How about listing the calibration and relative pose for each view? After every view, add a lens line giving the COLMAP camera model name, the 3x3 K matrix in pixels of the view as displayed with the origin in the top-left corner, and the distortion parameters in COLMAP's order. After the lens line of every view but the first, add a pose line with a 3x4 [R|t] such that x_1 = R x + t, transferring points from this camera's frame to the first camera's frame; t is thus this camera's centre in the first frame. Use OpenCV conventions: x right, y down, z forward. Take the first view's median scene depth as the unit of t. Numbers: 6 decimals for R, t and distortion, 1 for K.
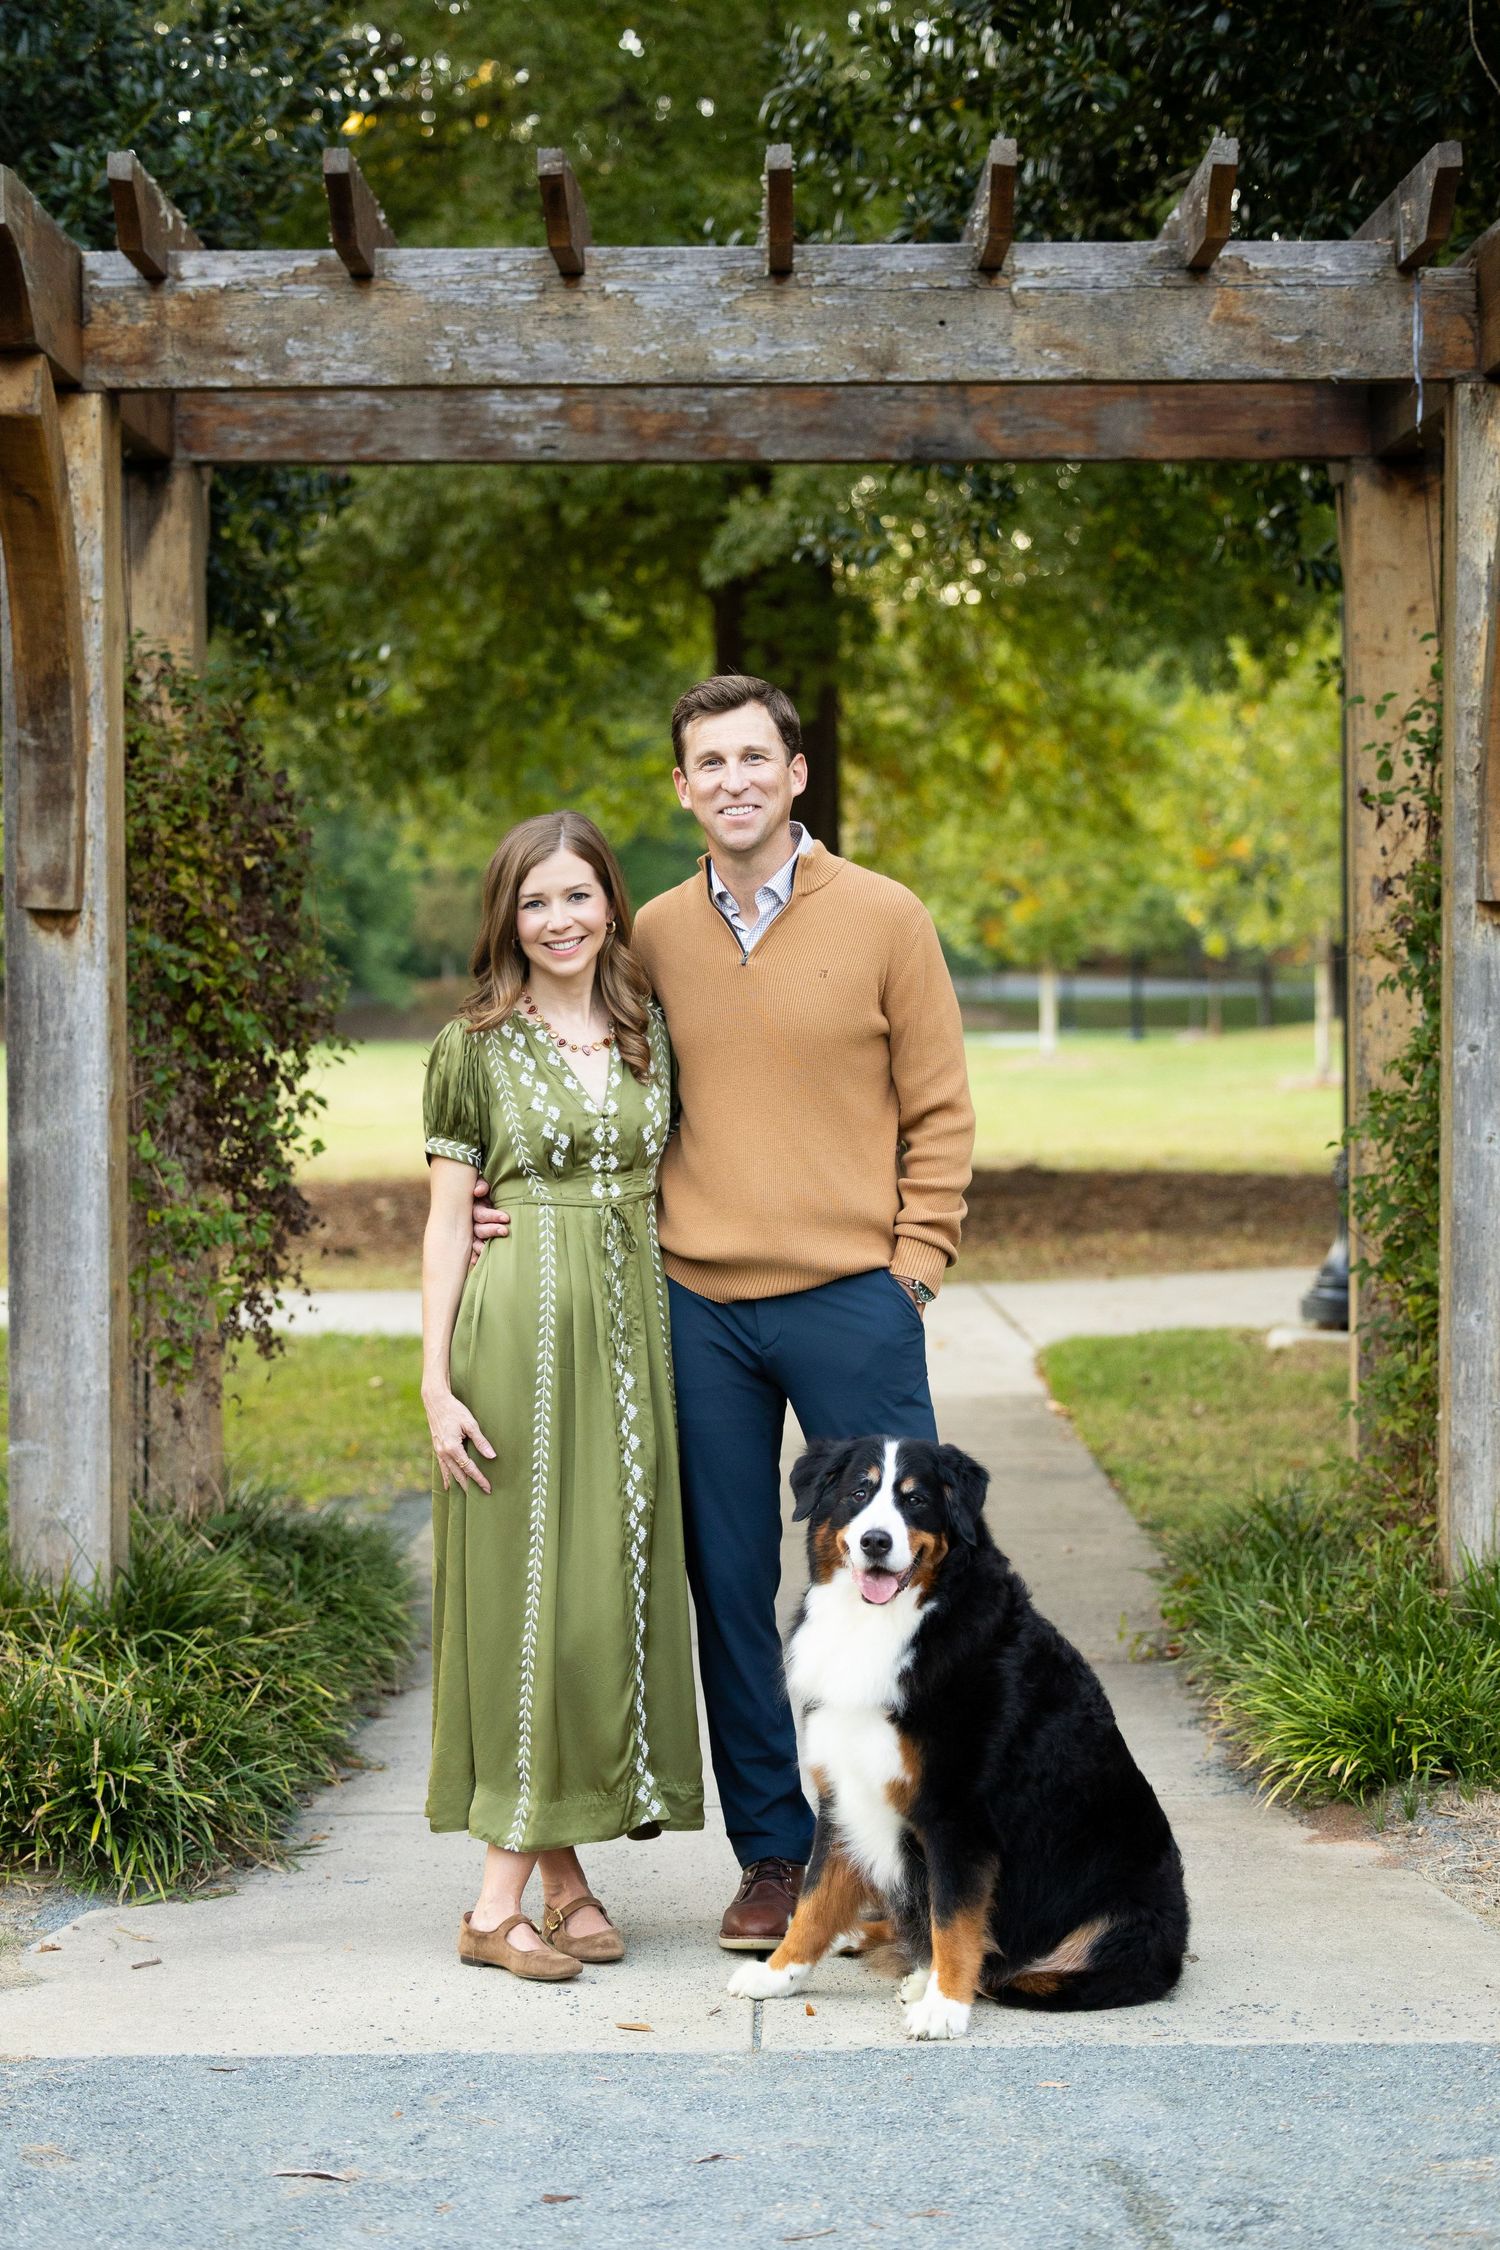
lens RADIAL K [[4513.1, 0, 750.0], [0, 4513.1, 1125.0], [0, 0, 1]] dist [0.129459, -0.656786]
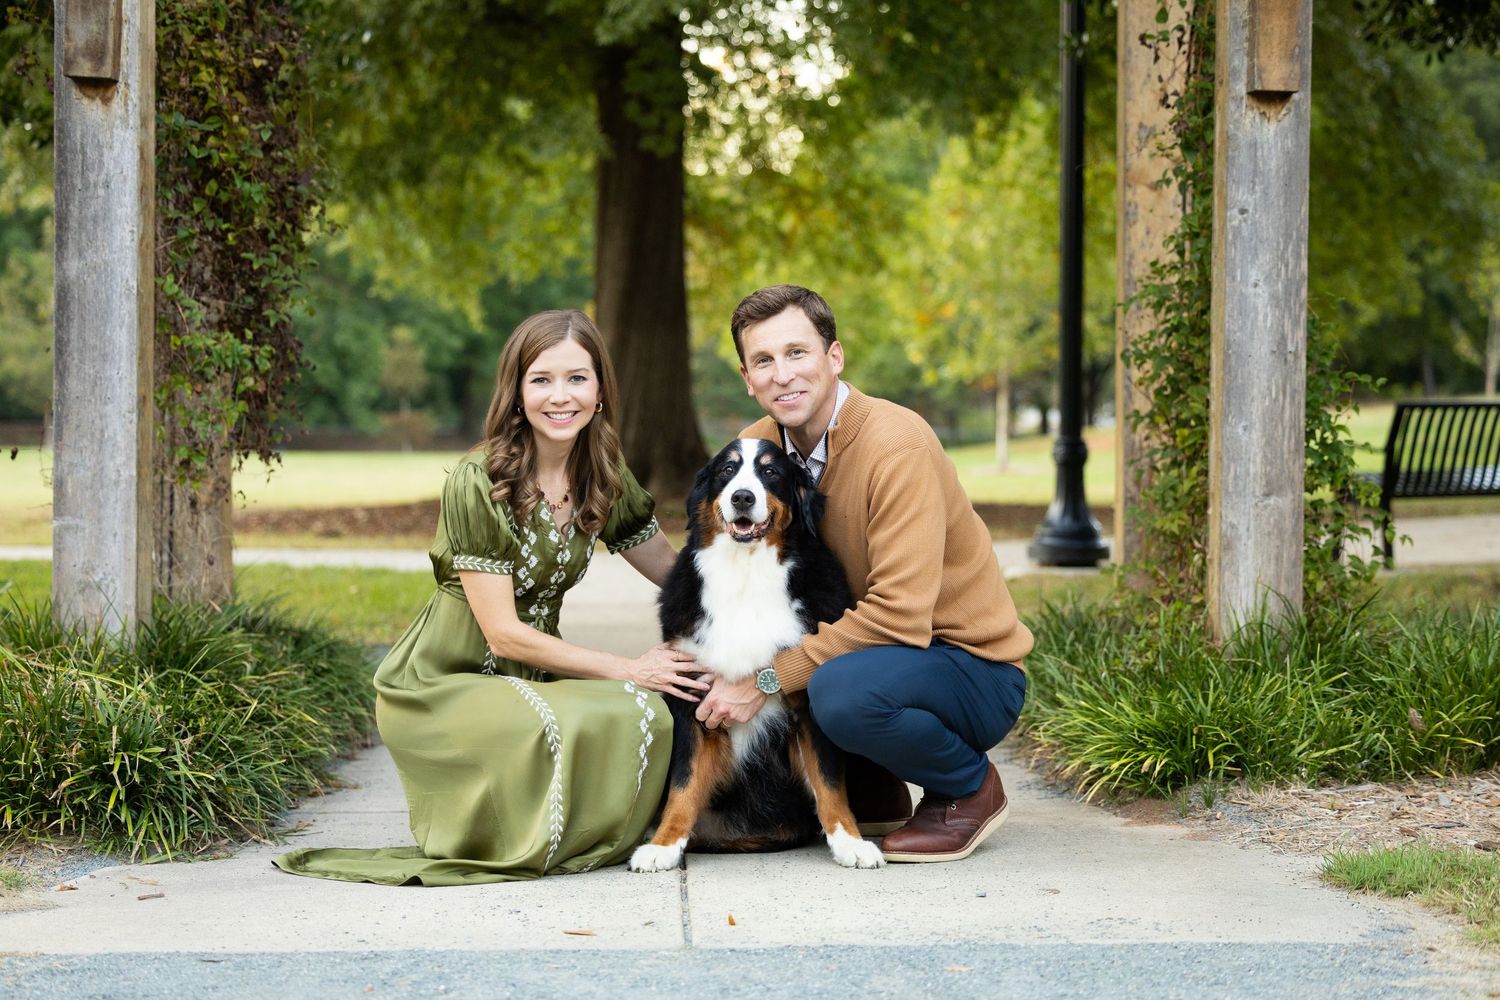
lens RADIAL K [[3008.7, 0, 746.7], [0, 3008.7, 461.7], [0, 0, 1]] dist [0.129459, -0.656786]
pose [[0.998866, 0.010514, 0.046440, -0.014728], [-0.009488, 0.999708, -0.022244, 0.071779], [-0.046660, 0.021779, 0.998673, 0.176794]]
